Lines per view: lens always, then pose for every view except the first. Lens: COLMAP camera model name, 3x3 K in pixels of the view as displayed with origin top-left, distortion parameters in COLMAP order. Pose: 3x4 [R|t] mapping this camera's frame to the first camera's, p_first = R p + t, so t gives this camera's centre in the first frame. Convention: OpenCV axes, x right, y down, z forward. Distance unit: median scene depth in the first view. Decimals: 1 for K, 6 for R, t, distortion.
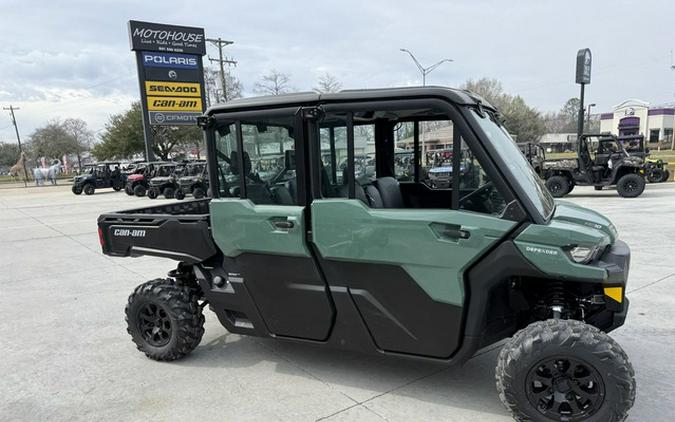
lens RADIAL K [[483.2, 0, 328.4], [0, 483.2, 230.7], [0, 0, 1]] dist [0.039177, -0.044663]
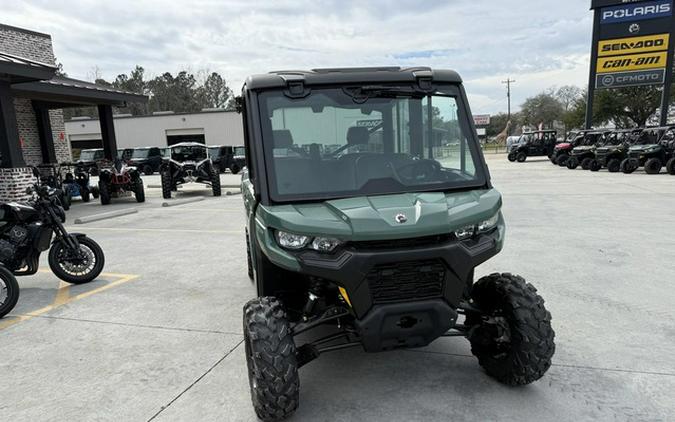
lens RADIAL K [[483.2, 0, 335.0], [0, 483.2, 236.5], [0, 0, 1]] dist [0.039177, -0.044663]
pose [[0.590509, 0.163292, -0.790338, 0.883093], [-0.101727, 0.986565, 0.127829, -0.059995], [0.800594, 0.004915, 0.599187, 0.324967]]
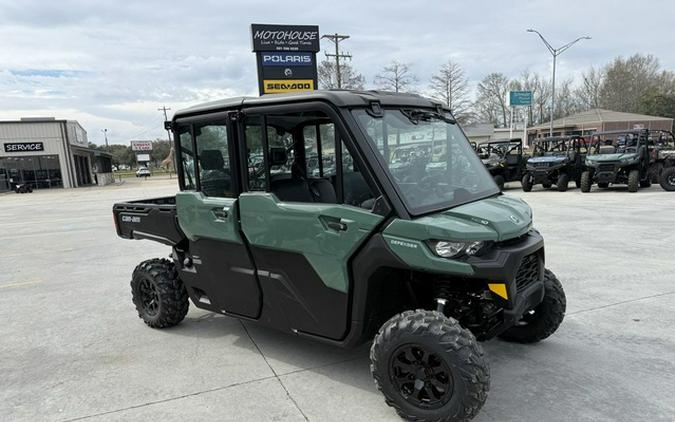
lens RADIAL K [[483.2, 0, 331.4], [0, 483.2, 229.7], [0, 0, 1]] dist [0.039177, -0.044663]
pose [[0.967057, 0.026574, -0.253170, 0.359003], [-0.022409, 0.999562, 0.019320, -0.003717], [0.253572, -0.013010, 0.967229, -0.033581]]
